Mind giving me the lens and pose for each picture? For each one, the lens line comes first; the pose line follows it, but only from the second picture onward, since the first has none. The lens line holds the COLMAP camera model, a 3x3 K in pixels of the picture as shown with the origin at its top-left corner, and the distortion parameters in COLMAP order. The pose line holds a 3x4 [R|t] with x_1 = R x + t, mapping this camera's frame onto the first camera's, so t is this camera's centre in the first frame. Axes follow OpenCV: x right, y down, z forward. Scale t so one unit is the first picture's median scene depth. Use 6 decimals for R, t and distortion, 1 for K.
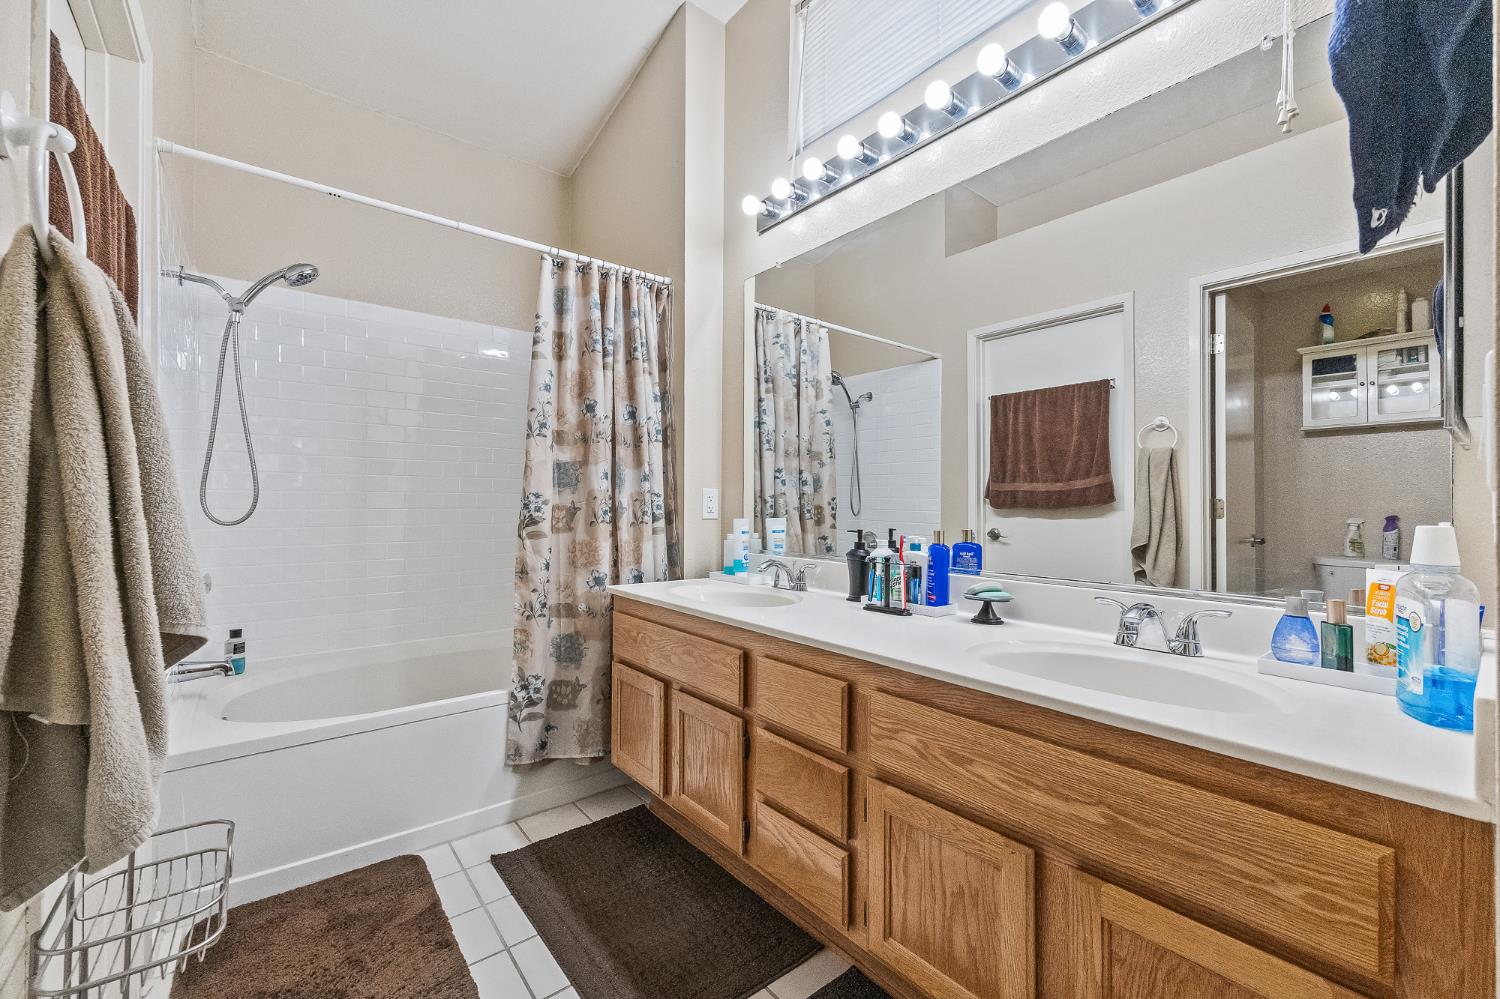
lens RADIAL K [[605.7, 0, 749.0], [0, 605.7, 502.8], [0, 0, 1]] dist [0.000346, 0.000913]
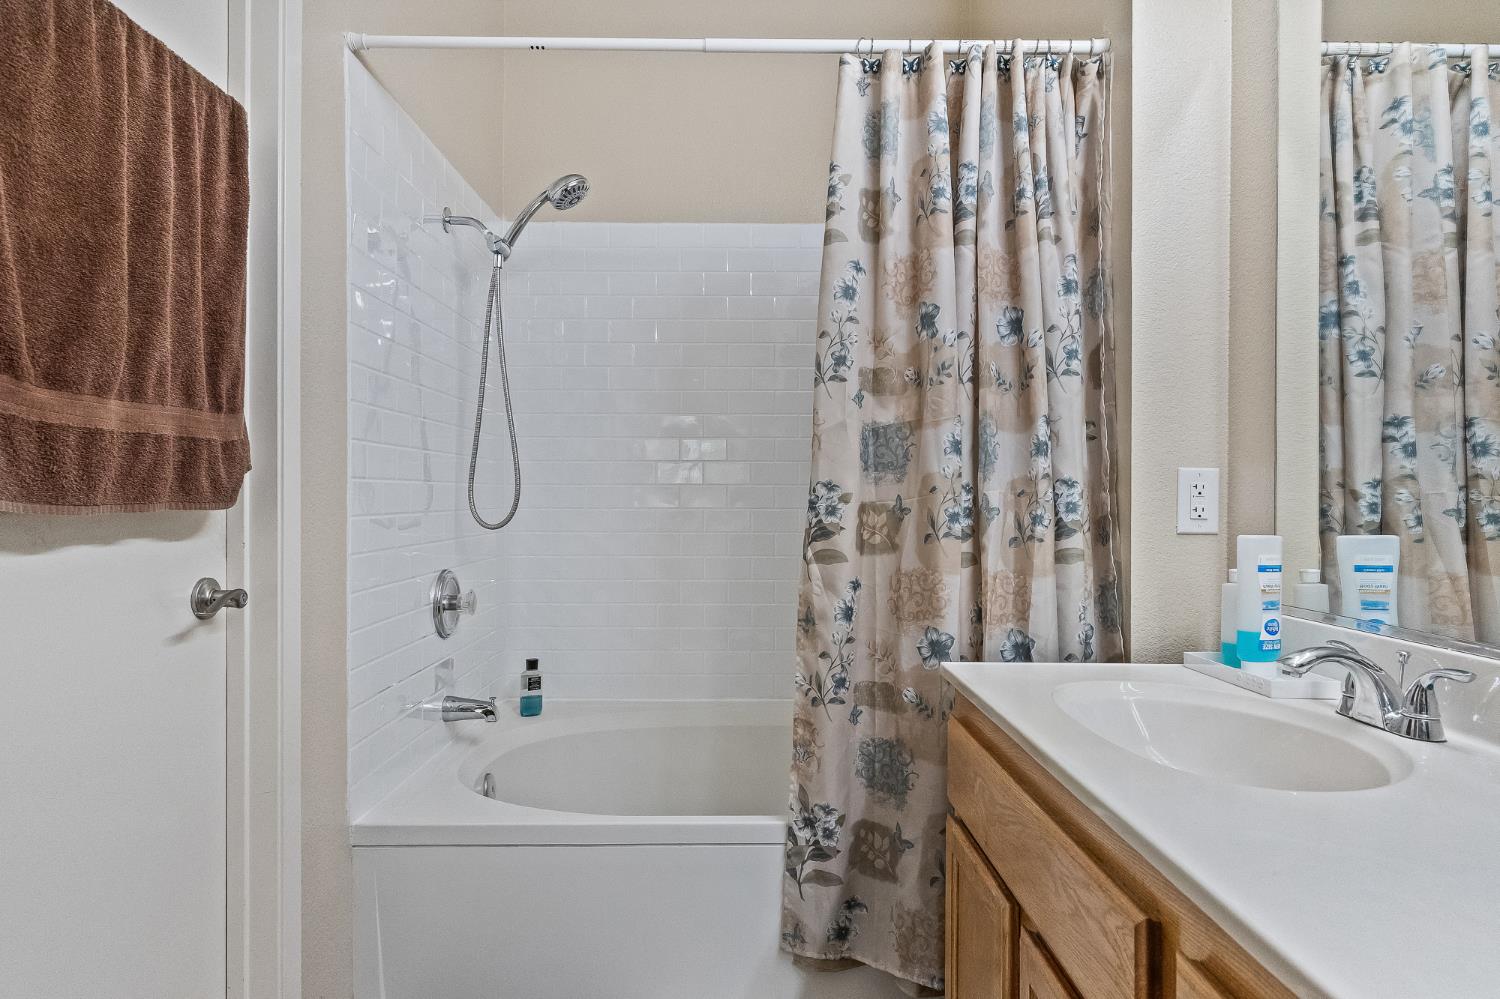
lens RADIAL K [[850.4, 0, 757.6], [0, 850.4, 501.2], [0, 0, 1]] dist [-0.000666, 0.001498]
pose [[0.786792, -0.000805, -0.617218, 0.081095], [0.001326, 0.999999, 0.000385, 0.001457], [0.617217, -0.001122, 0.786792, 0.324741]]
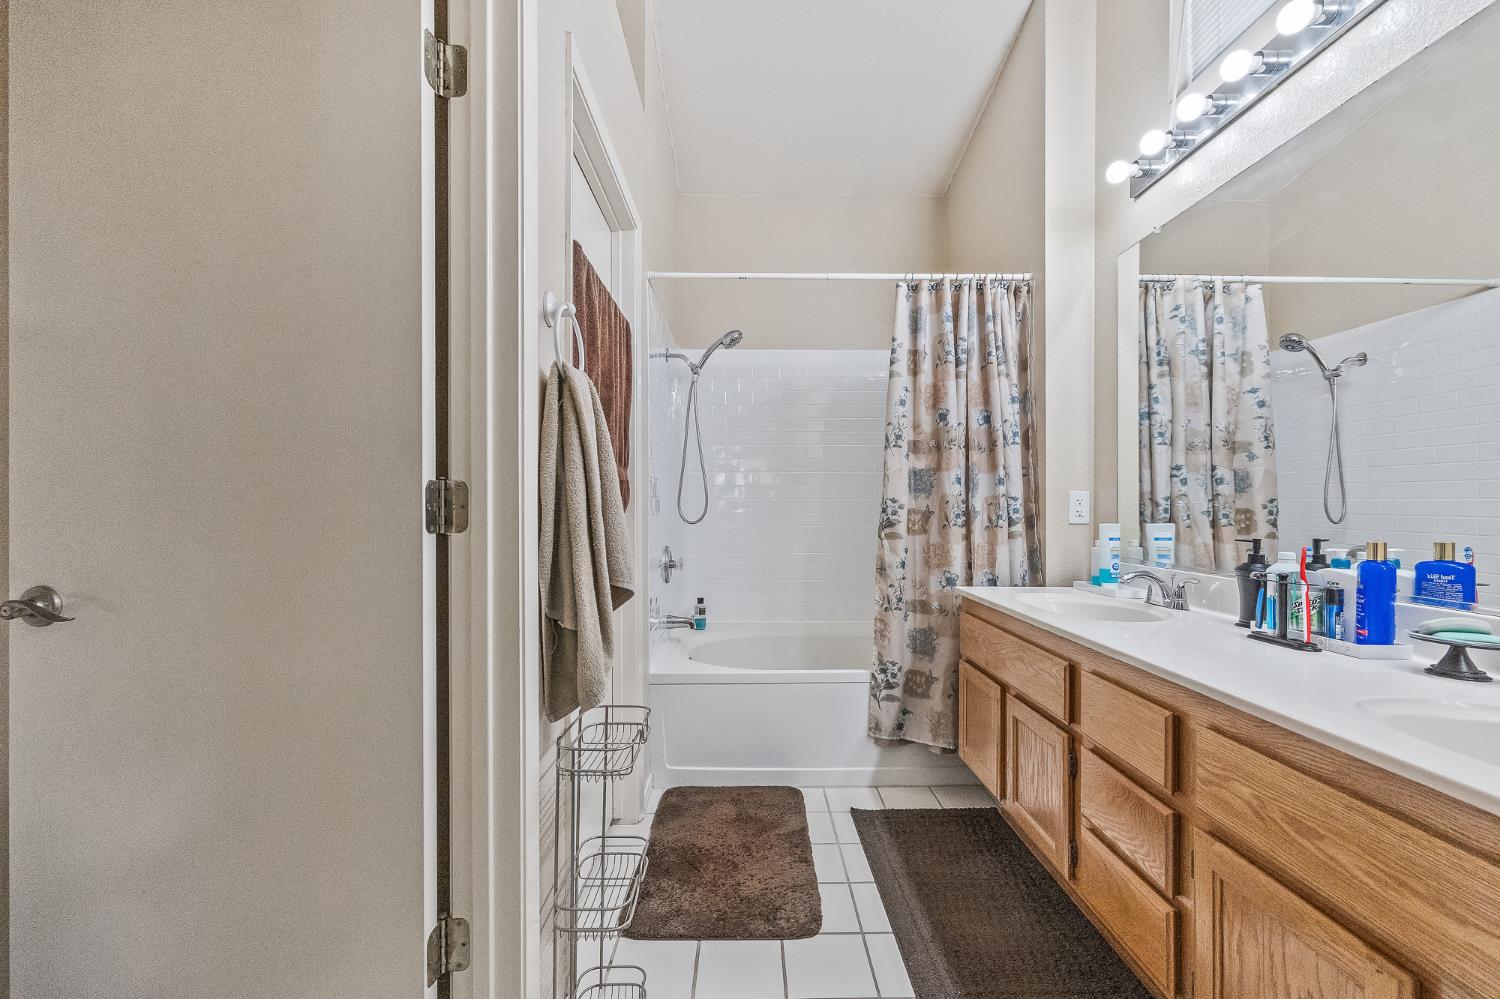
lens RADIAL K [[602.2, 0, 757.5], [0, 602.2, 508.2], [0, 0, 1]] dist [-0.008465, 0.005267]
pose [[0.789105, -0.003626, -0.614248, 0.126649], [0.004713, 0.999989, 0.000151, 0.000604], [0.614240, -0.003014, 0.789113, -0.024650]]
